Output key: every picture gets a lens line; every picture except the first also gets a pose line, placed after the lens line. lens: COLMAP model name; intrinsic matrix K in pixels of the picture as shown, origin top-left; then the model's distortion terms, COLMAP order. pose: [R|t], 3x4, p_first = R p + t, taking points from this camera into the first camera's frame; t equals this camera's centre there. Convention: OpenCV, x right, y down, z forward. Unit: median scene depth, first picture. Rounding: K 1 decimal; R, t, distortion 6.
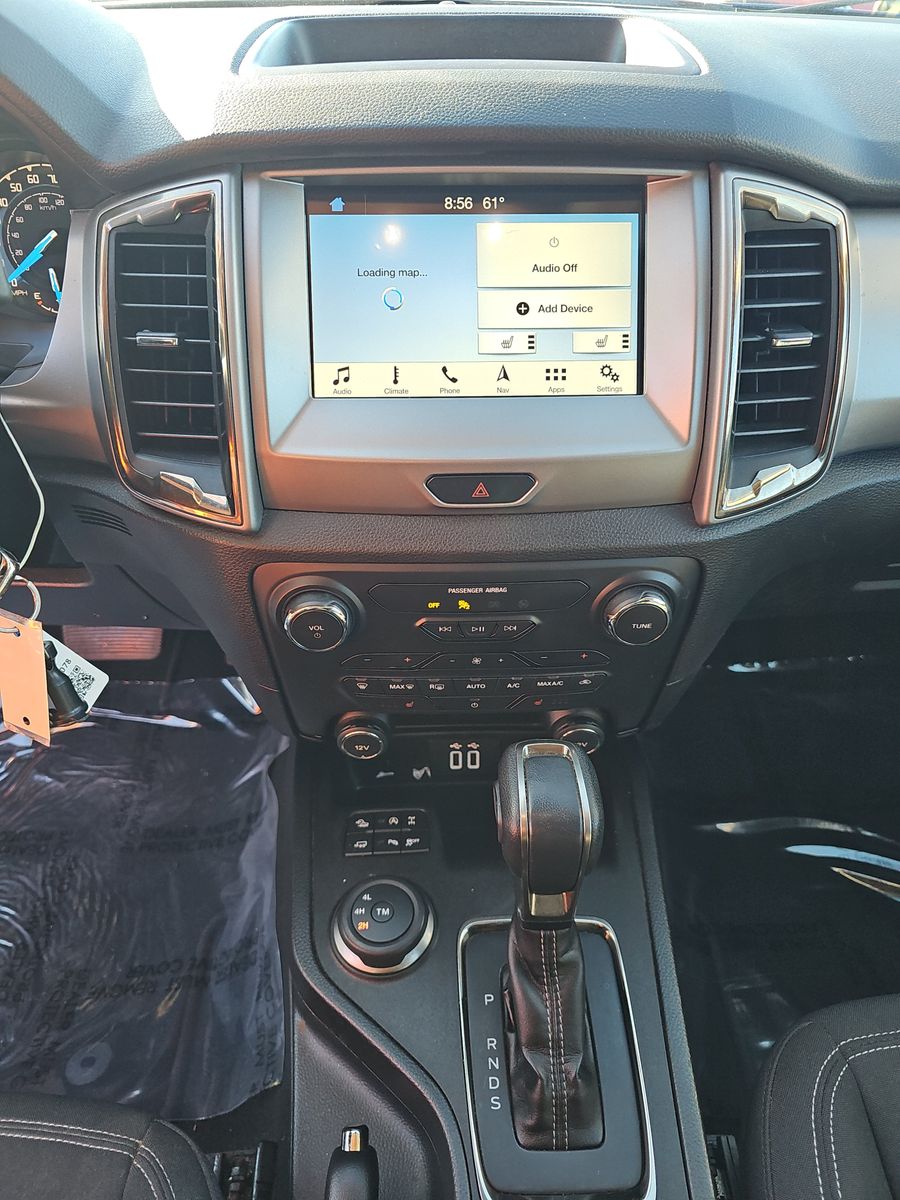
lens RADIAL K [[797.5, 0, 446.5], [0, 797.5, 591.1], [0, 0, 1]] dist [0.038641, -0.022513]
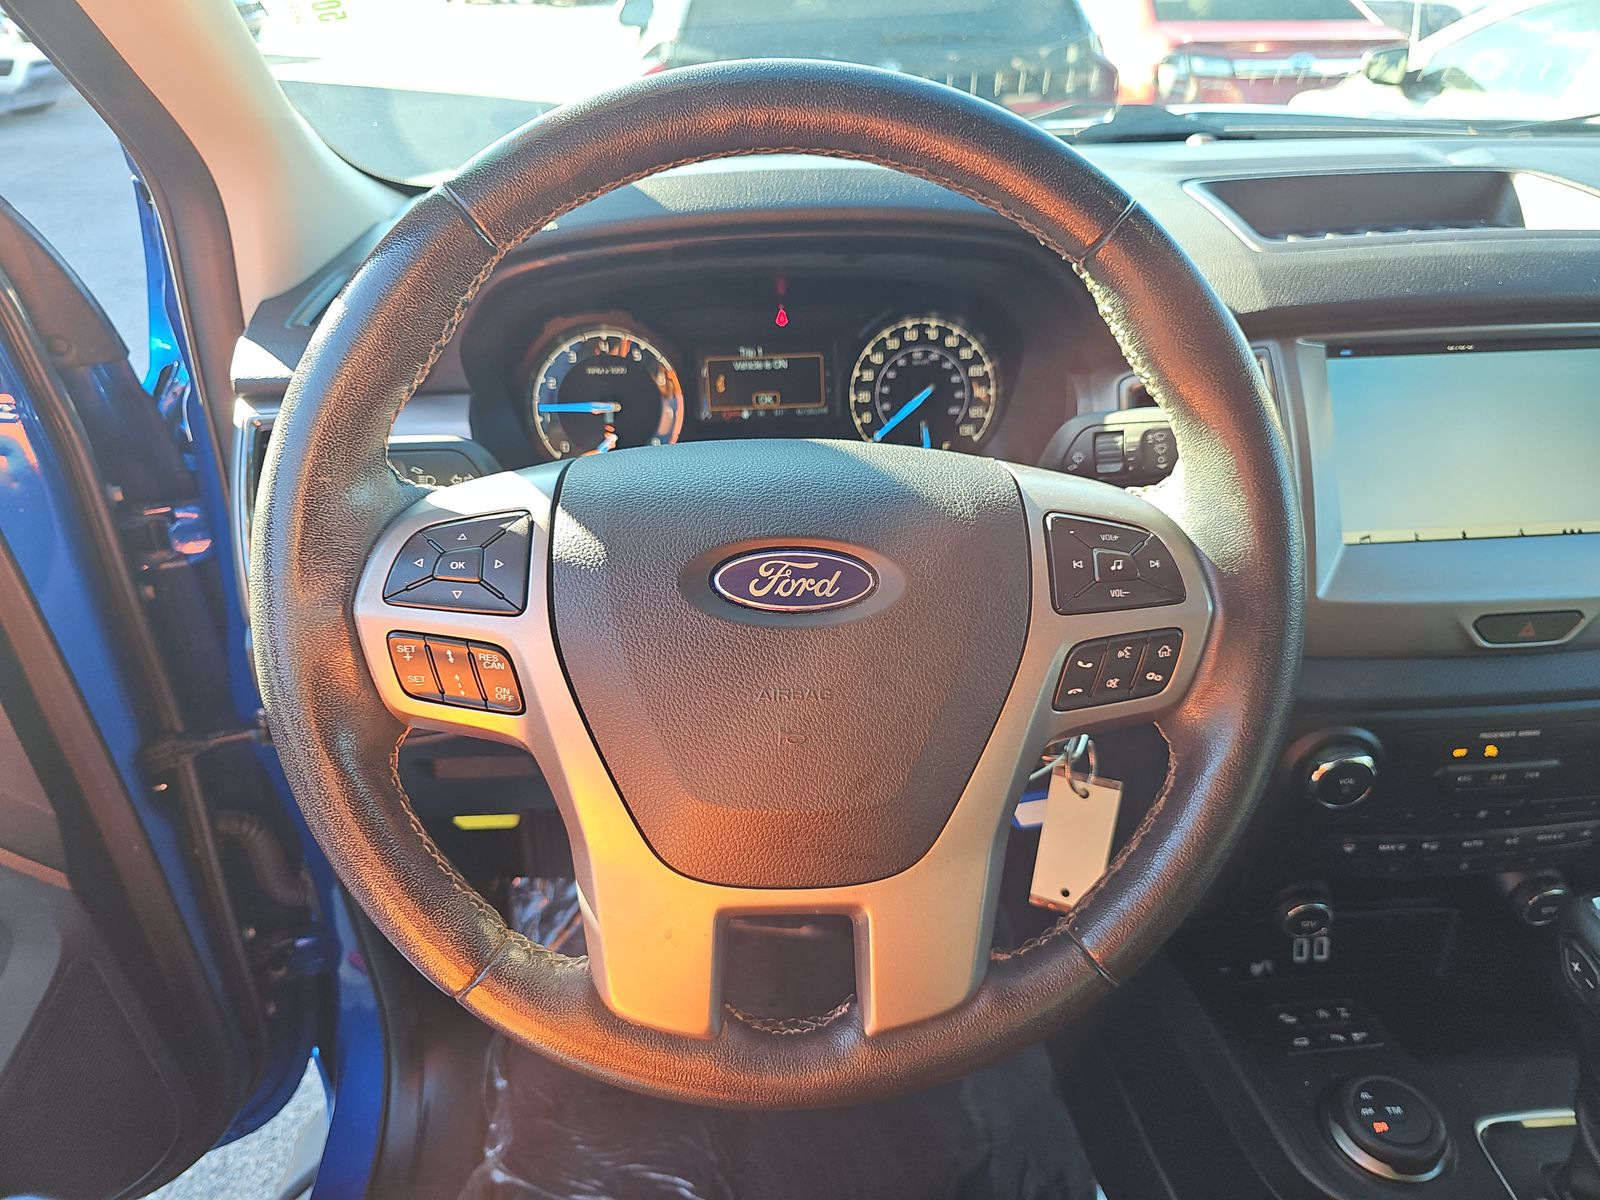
lens RADIAL K [[1063.3, 0, 799.8], [0, 1063.3, 607.1], [0, 0, 1]] dist [0.038641, -0.022513]
pose [[0.998779, -0.033920, 0.035909, -0.697700], [0.039273, 0.986212, -0.160757, 0.018432], [-0.029961, 0.161971, 0.986341, -0.217145]]
